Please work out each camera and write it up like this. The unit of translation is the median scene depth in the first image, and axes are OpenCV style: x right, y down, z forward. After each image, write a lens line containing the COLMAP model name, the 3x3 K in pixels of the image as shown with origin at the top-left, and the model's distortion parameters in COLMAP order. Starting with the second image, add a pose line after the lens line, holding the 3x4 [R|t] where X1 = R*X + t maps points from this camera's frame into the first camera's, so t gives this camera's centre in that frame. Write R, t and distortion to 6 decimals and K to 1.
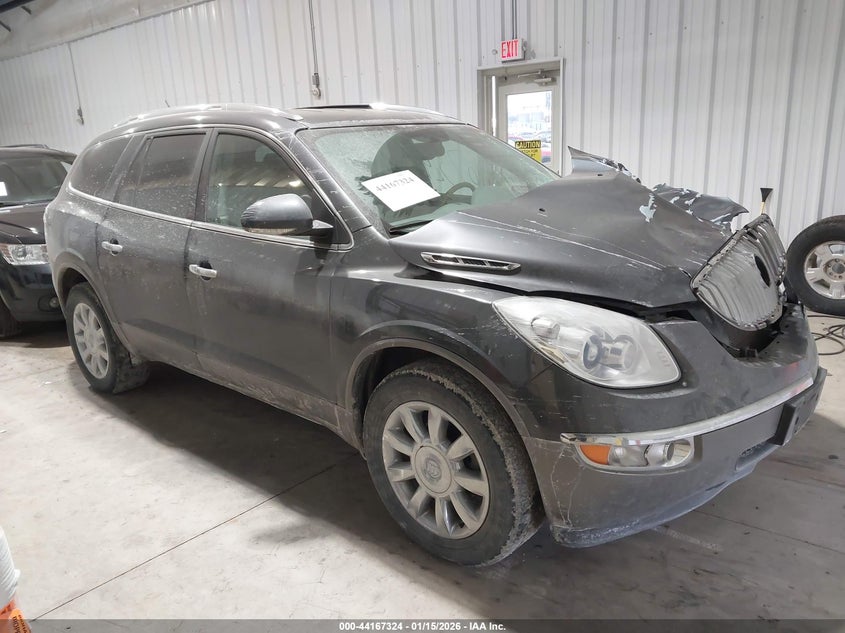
lens RADIAL K [[645.5, 0, 422.5], [0, 645.5, 316.5], [0, 0, 1]] dist [-0.003588, -0.000989]
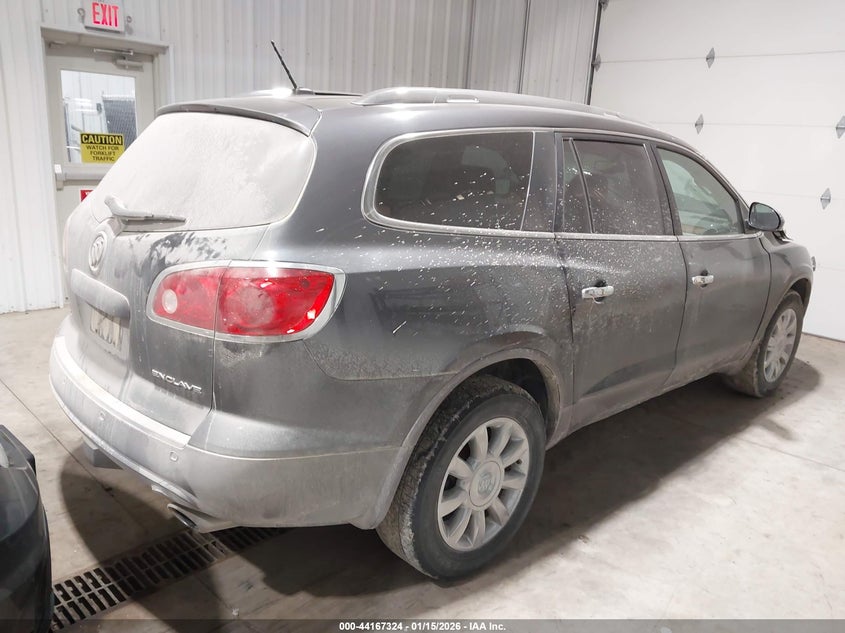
lens RADIAL K [[645.5, 0, 422.5], [0, 645.5, 316.5], [0, 0, 1]] dist [-0.003588, -0.000989]
pose [[0.102885, -0.209329, 0.972418, -1.578547], [0.201629, 0.961699, 0.185688, -0.333749], [-0.974043, 0.176963, 0.141152, 1.443350]]
